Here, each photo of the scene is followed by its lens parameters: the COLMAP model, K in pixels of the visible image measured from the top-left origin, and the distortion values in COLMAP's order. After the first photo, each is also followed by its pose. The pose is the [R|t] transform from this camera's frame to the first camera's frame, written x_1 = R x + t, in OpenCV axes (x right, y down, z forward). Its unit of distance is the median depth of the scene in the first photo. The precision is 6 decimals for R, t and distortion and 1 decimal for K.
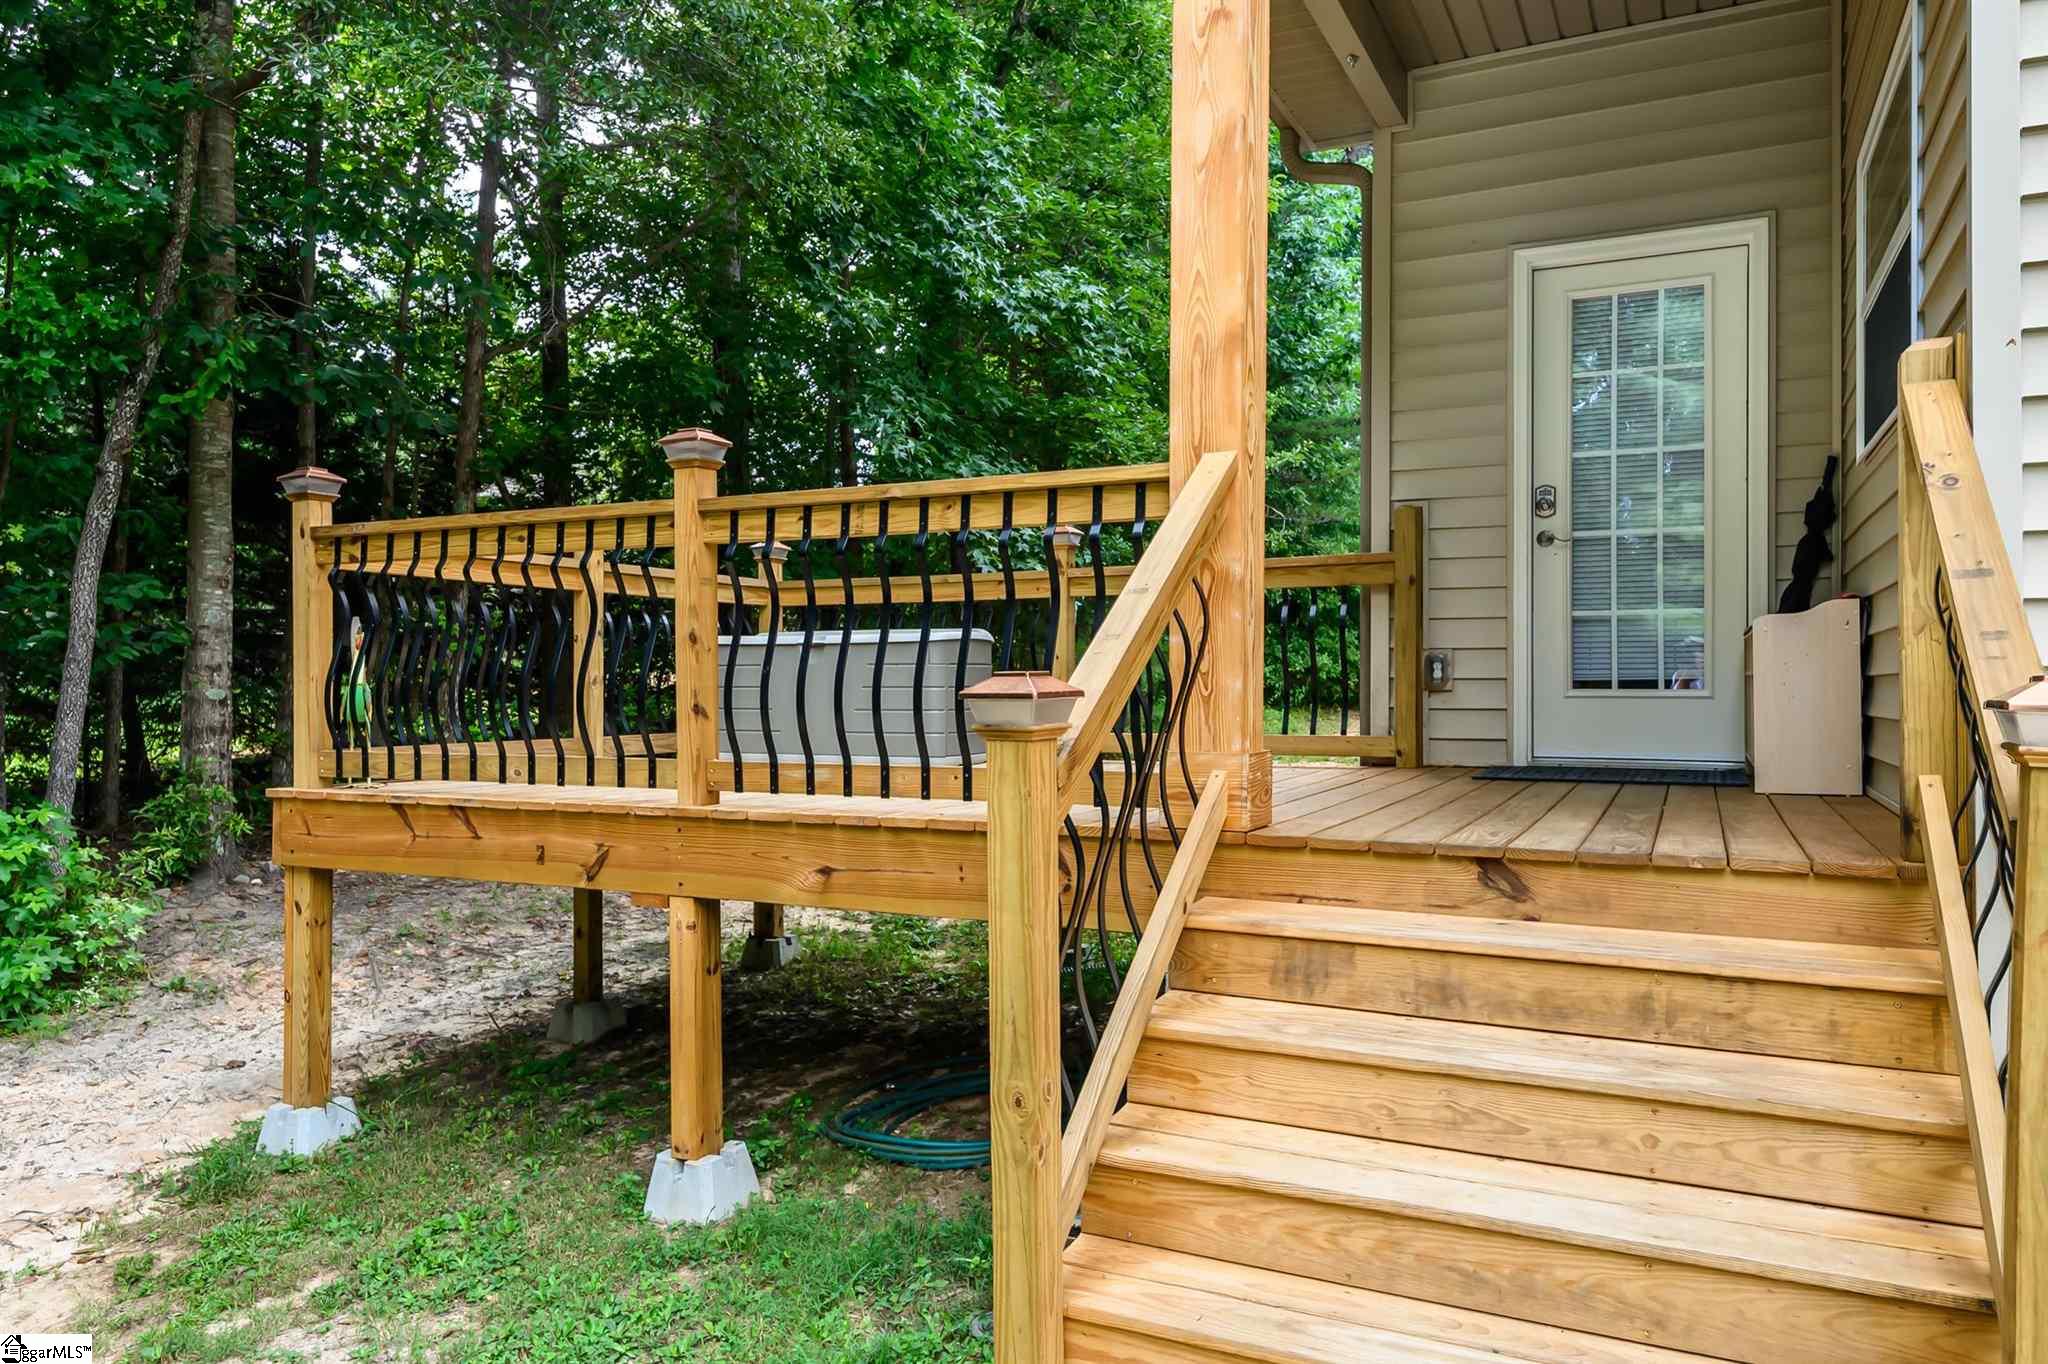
lens RADIAL K [[1400.1, 0, 1021.3], [0, 1400.1, 677.9], [0, 0, 1]] dist [0.004496, 0.000022]
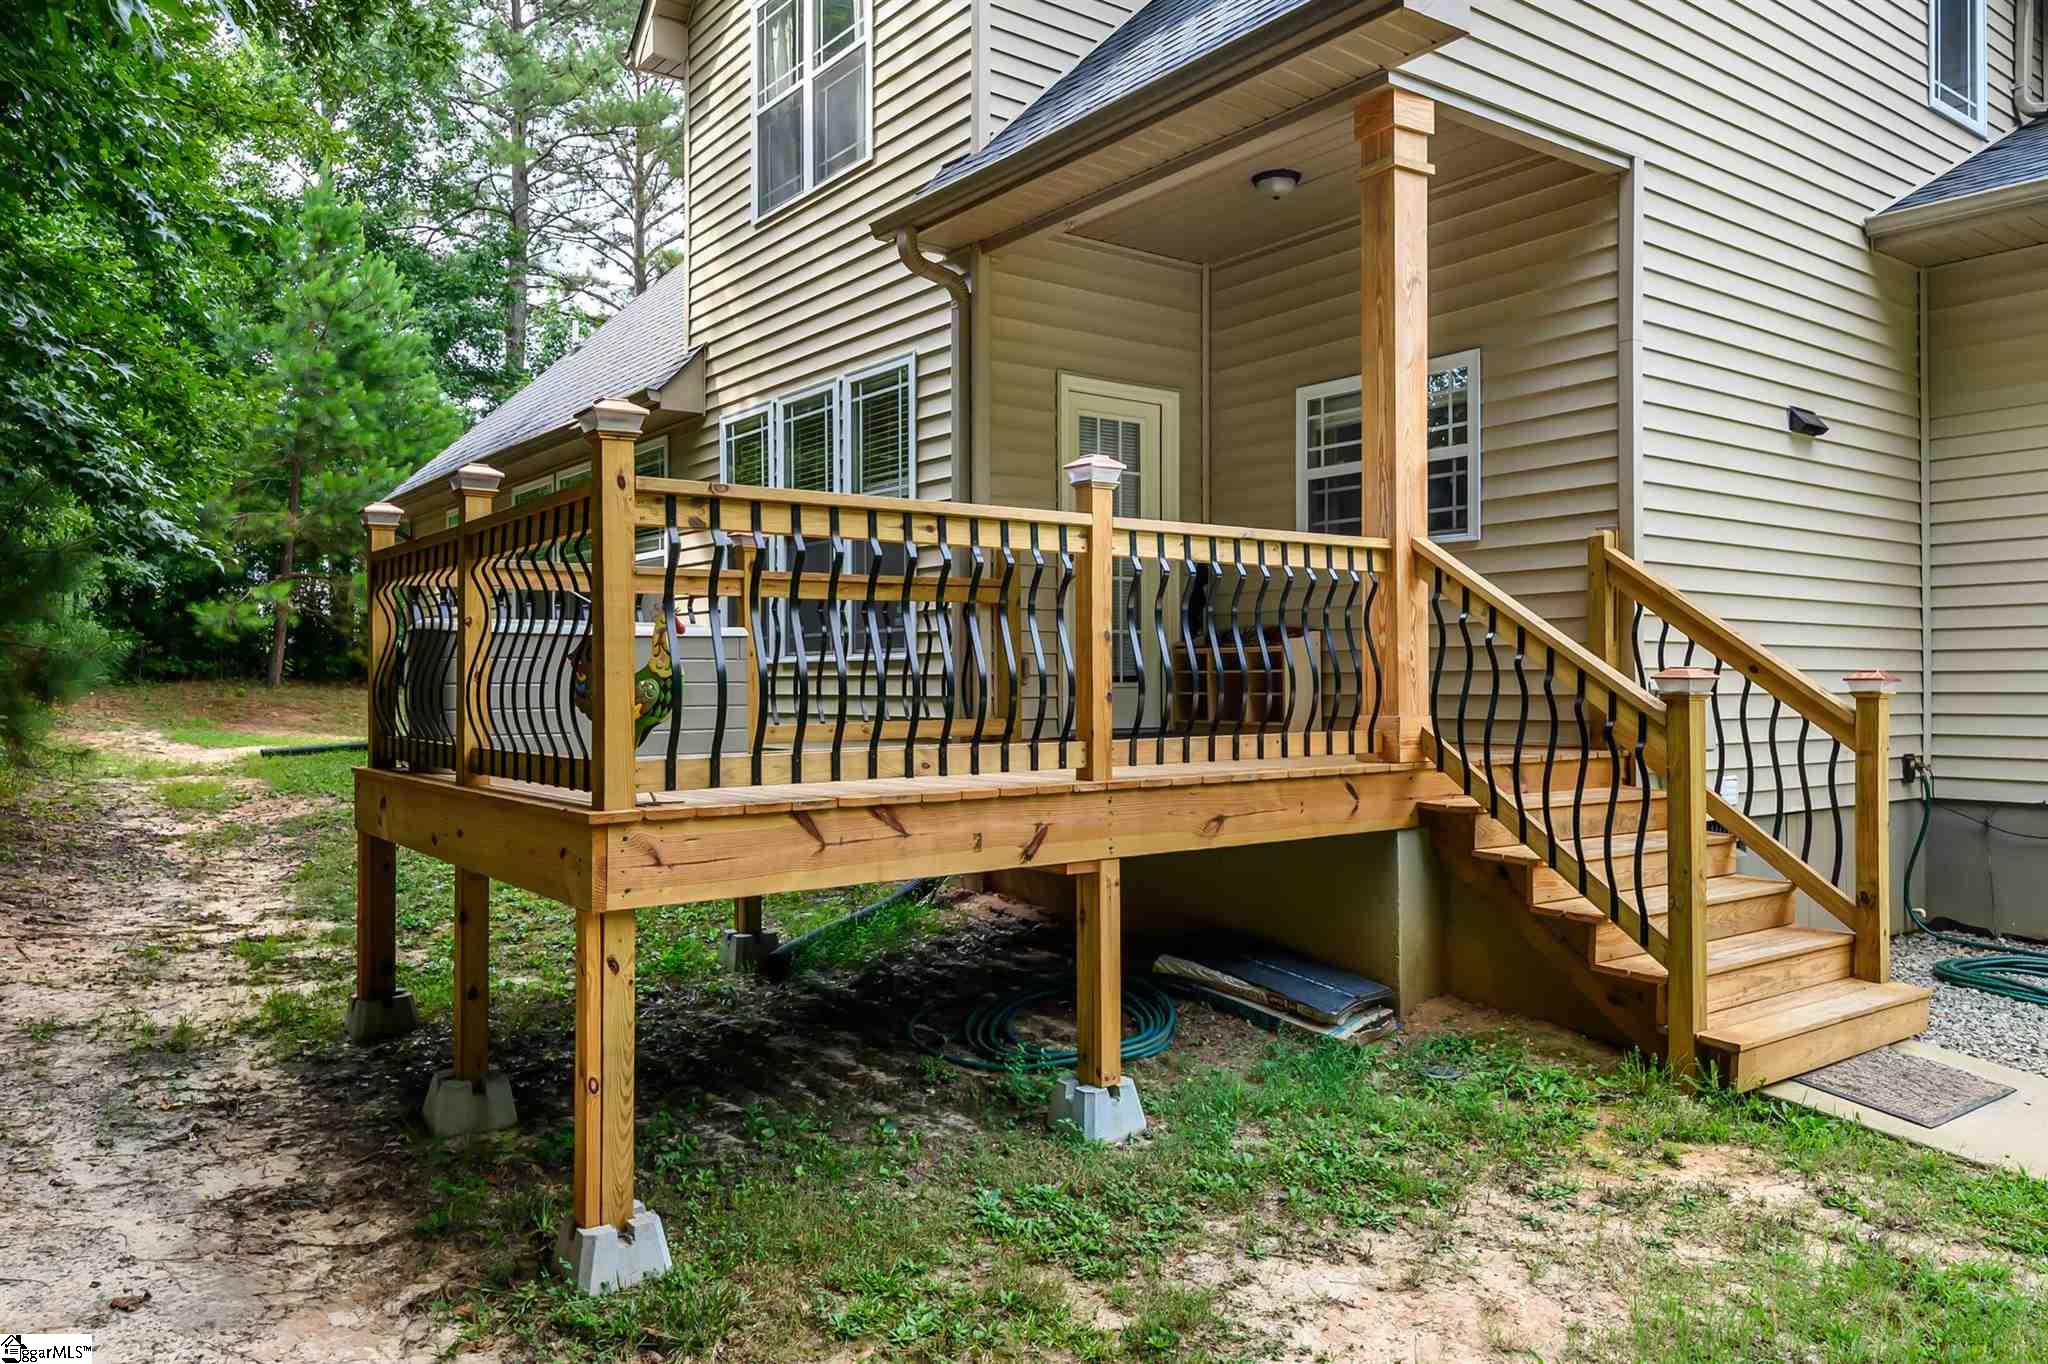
lens RADIAL K [[1400.1, 0, 1021.1], [0, 1400.1, 681.7], [0, 0, 1]] dist [0.004496, 0.000022]
pose [[0.461359, 0.000803, 0.887213, -1.238790], [0.008004, 0.999955, -0.005067, 0.014709], [-0.887178, 0.009440, 0.461331, 0.501216]]
